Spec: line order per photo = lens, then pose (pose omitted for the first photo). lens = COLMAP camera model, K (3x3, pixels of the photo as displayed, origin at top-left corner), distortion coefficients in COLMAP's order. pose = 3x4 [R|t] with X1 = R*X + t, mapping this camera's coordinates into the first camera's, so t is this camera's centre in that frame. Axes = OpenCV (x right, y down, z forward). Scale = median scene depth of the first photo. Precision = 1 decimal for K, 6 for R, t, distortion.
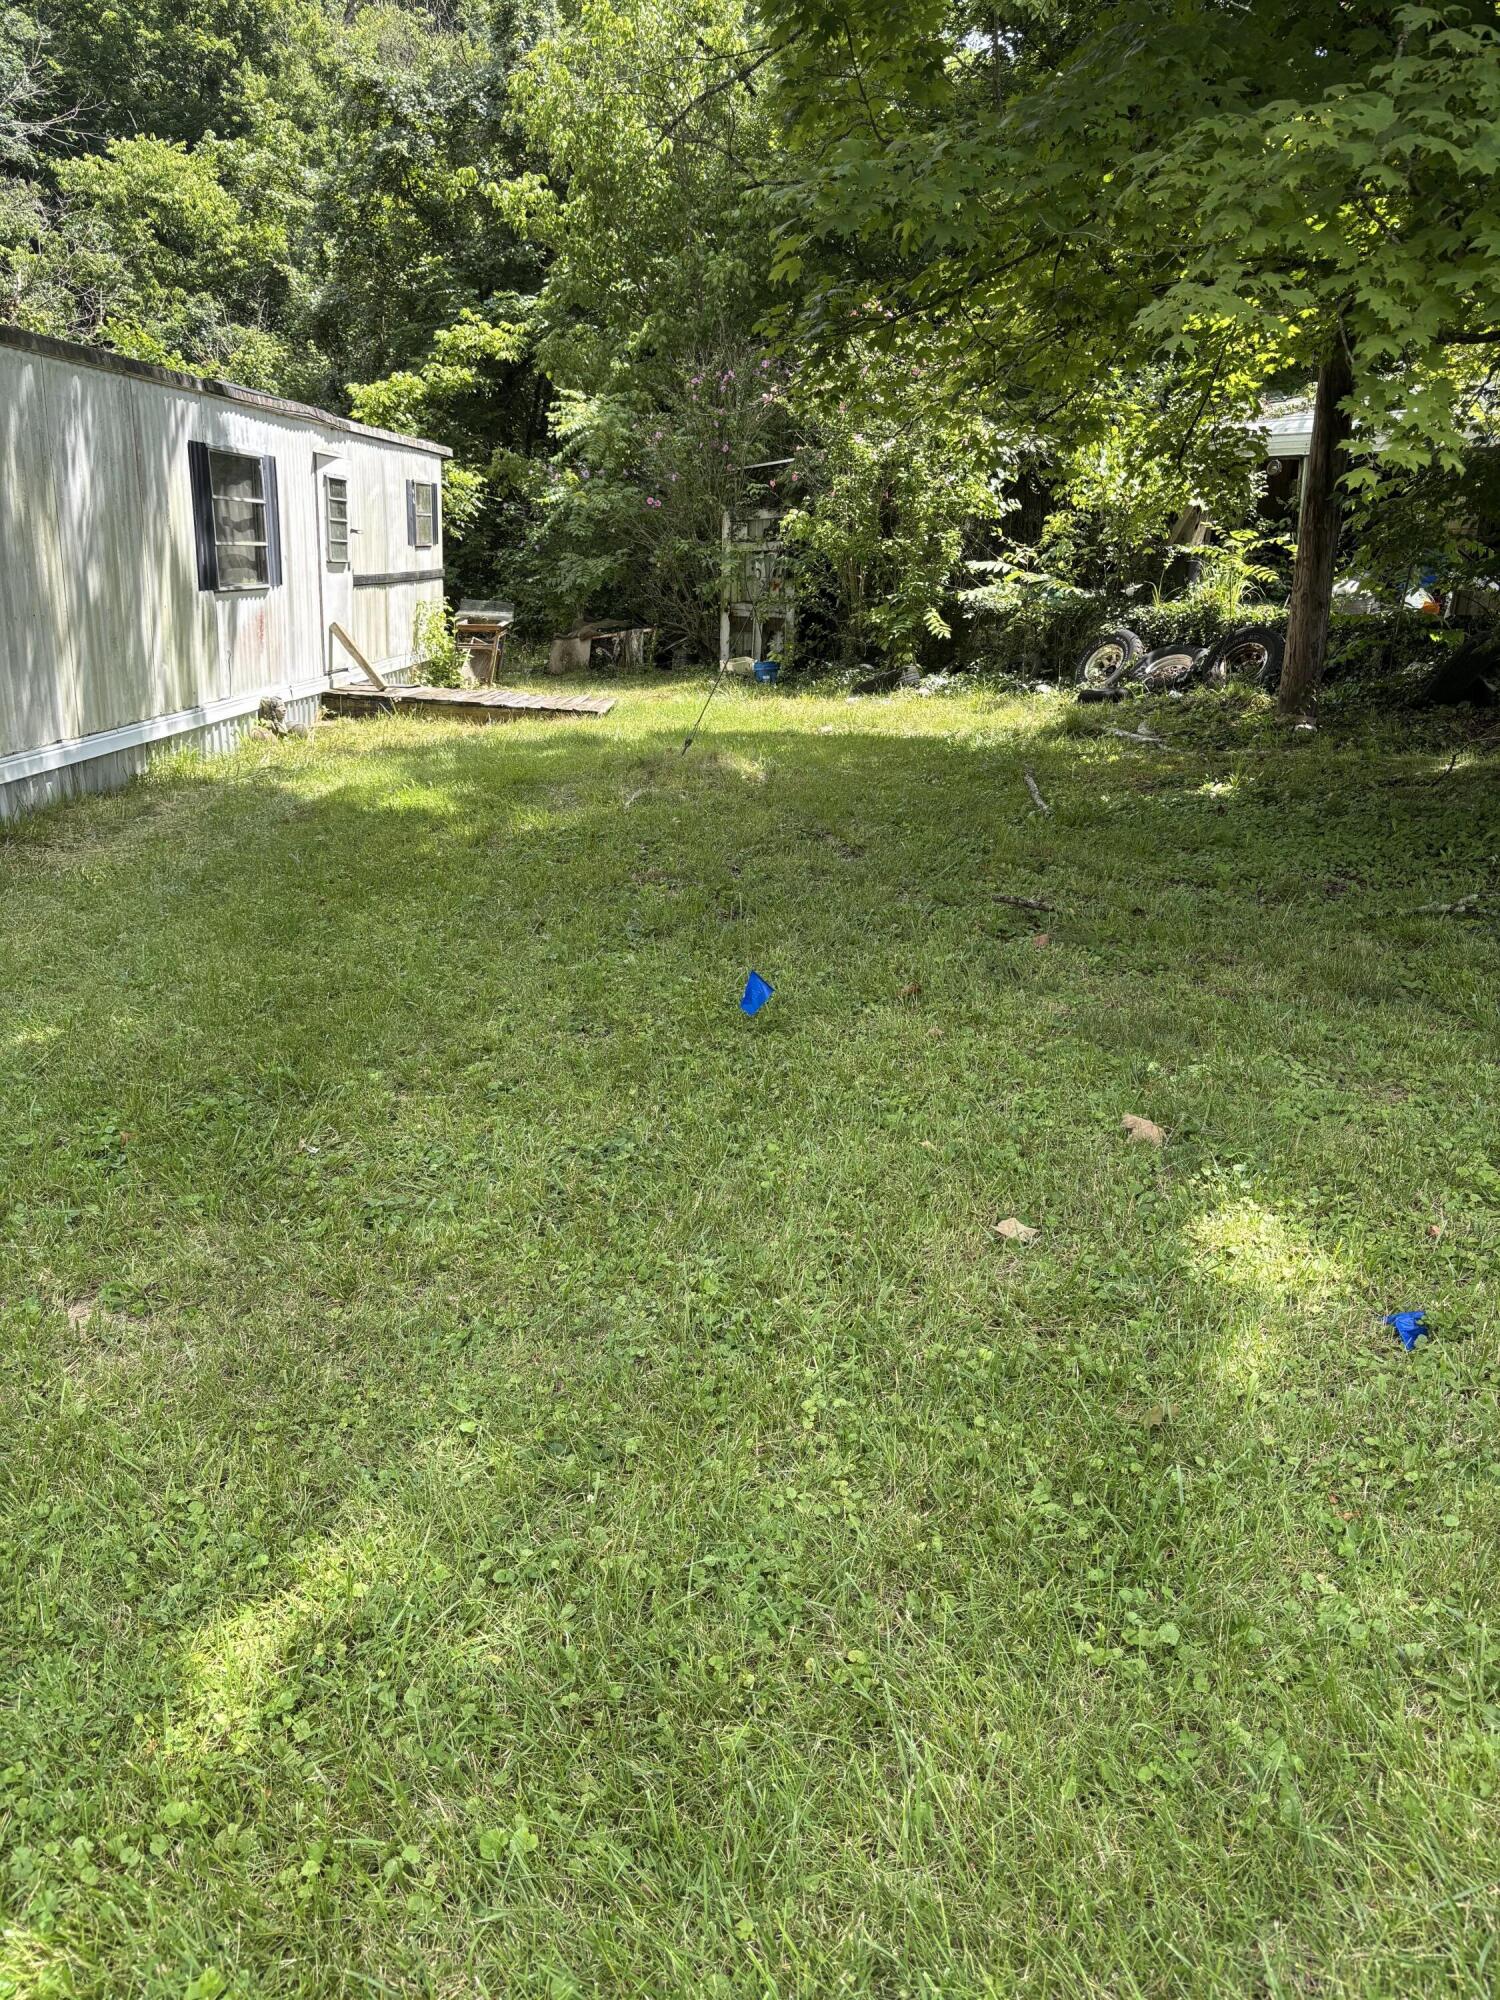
lens RADIAL K [[1536.0, 0, 750.0], [0, 1536.0, 1000.0], [0, 0, 1]] dist [0.080430, -0.109050]
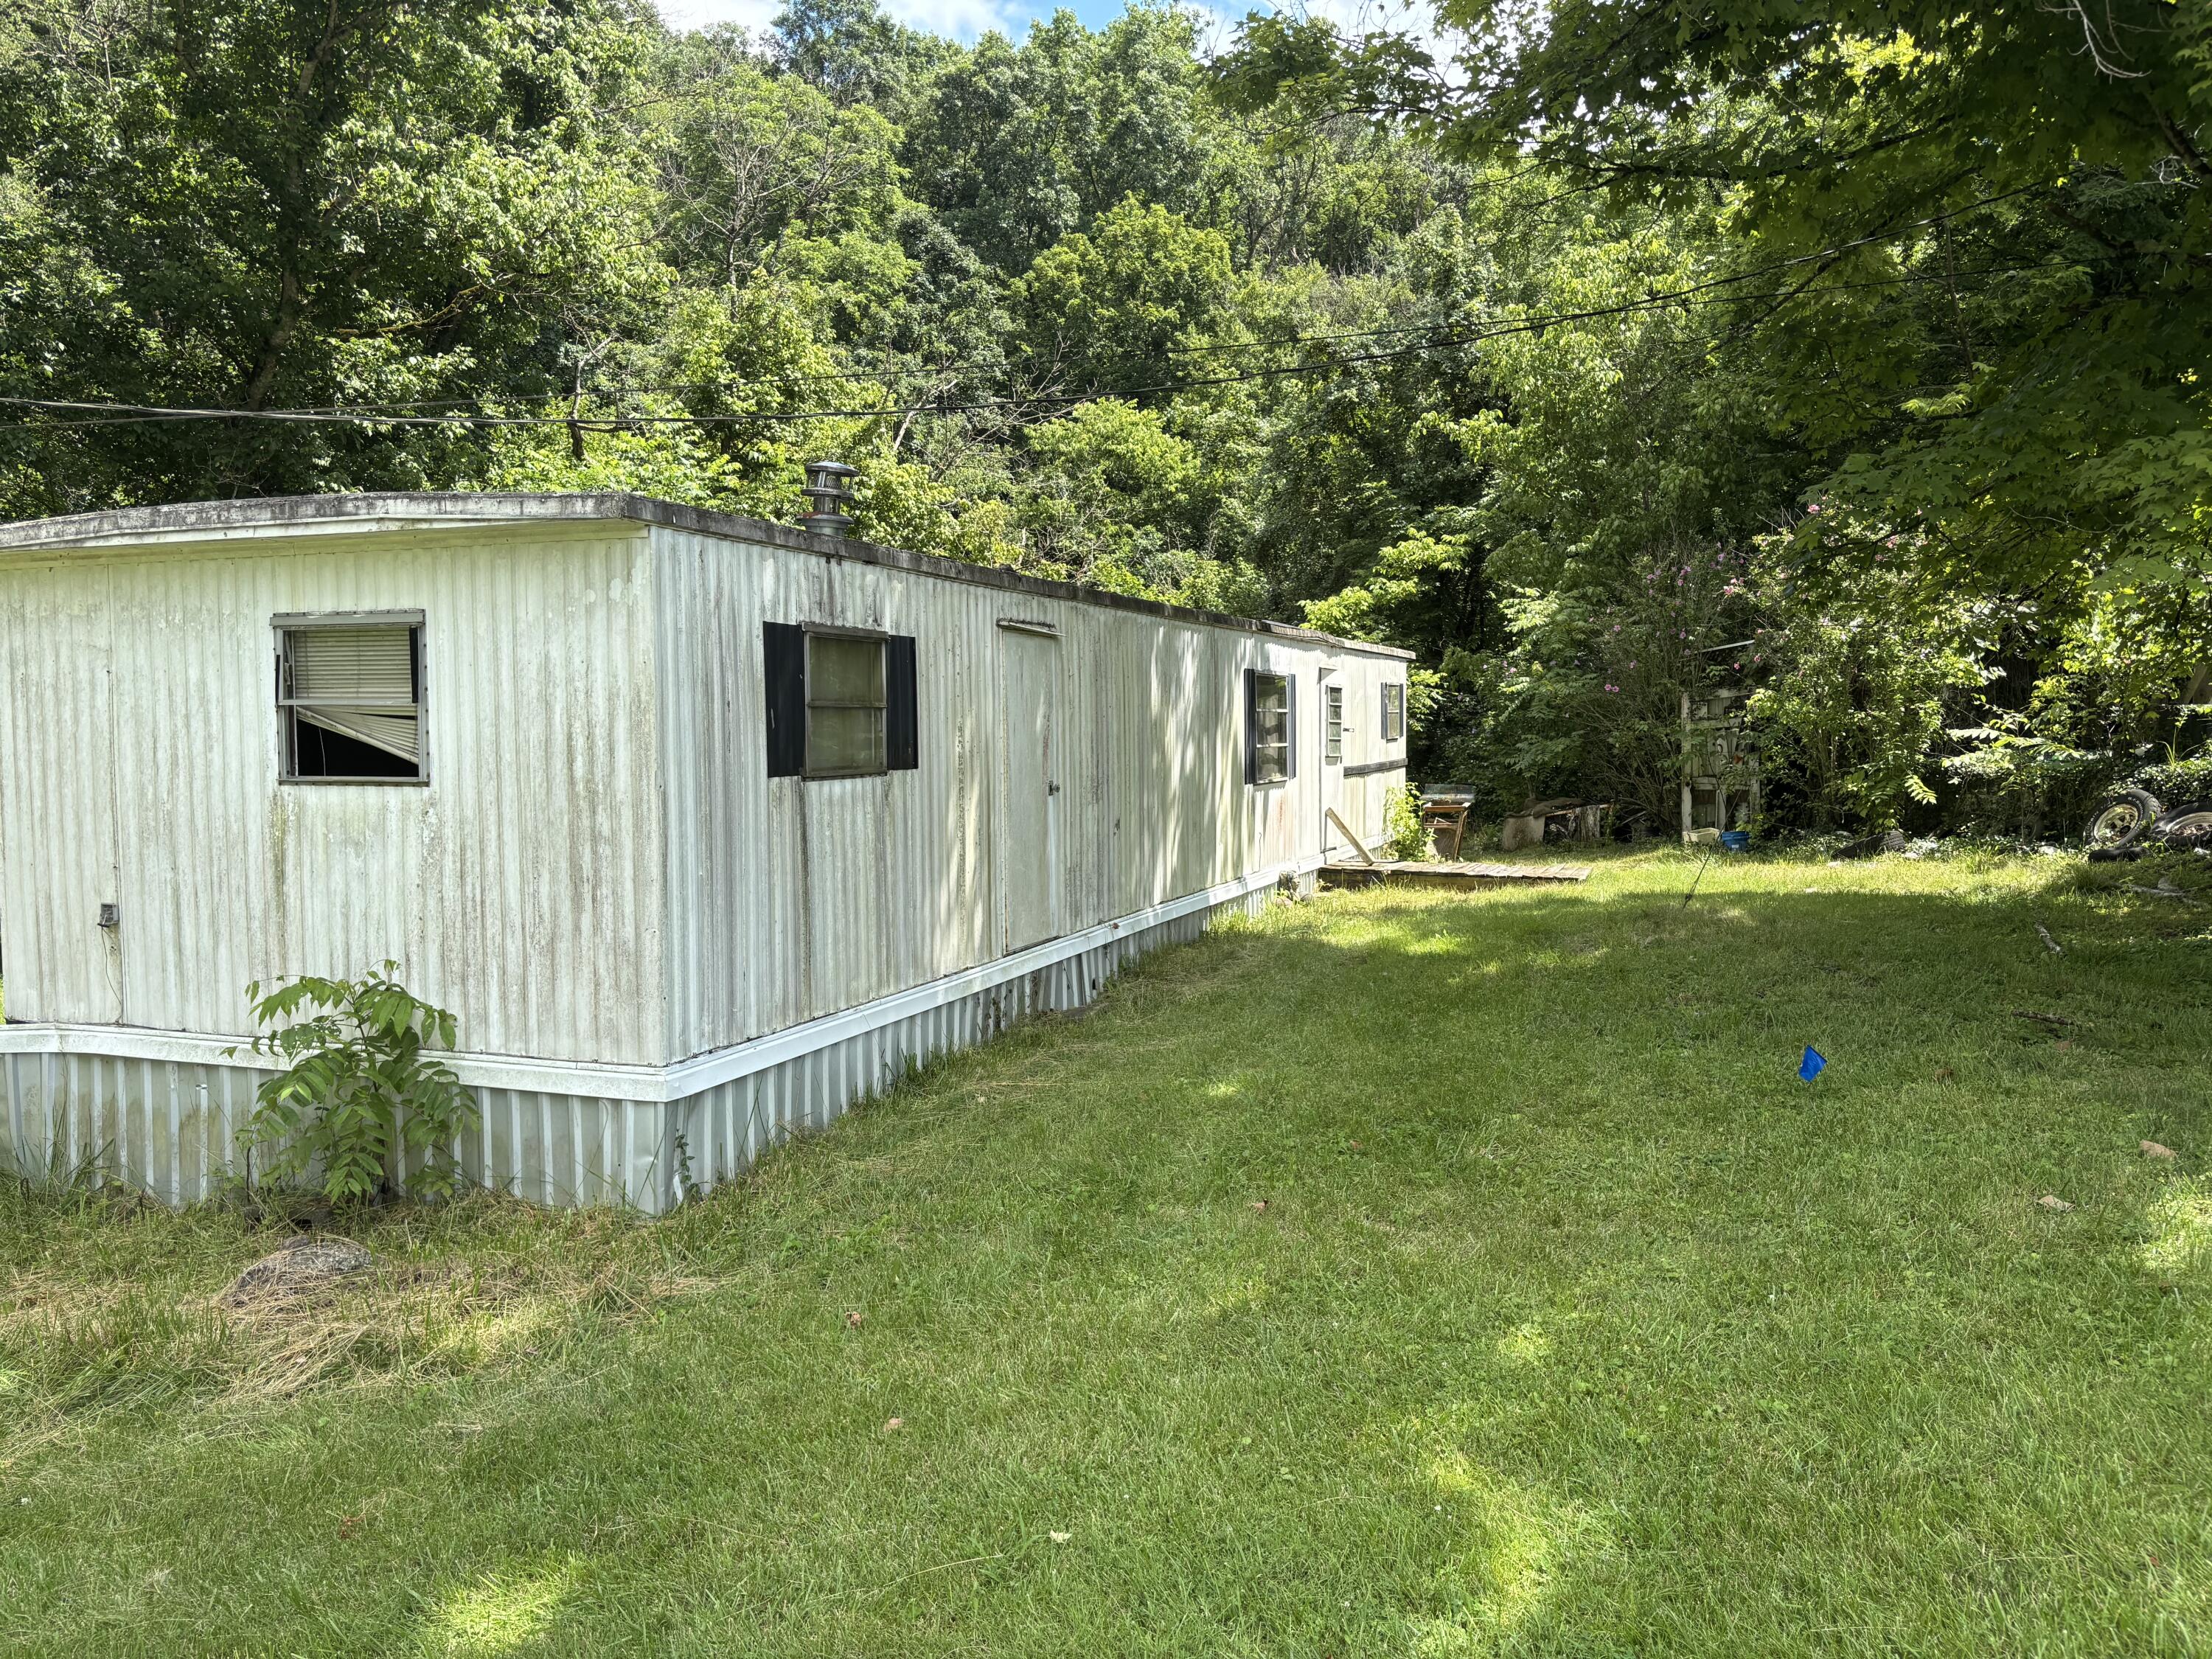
lens RADIAL K [[1698.8, 0, 1106.0], [0, 1698.8, 829.5], [0, 0, 1]] dist [0.080430, -0.109050]
pose [[0.950649, -0.025714, -0.309200, -0.033721], [-0.044956, 0.974627, -0.219273, 0.045590], [0.306993, 0.222352, 0.925373, -0.173109]]
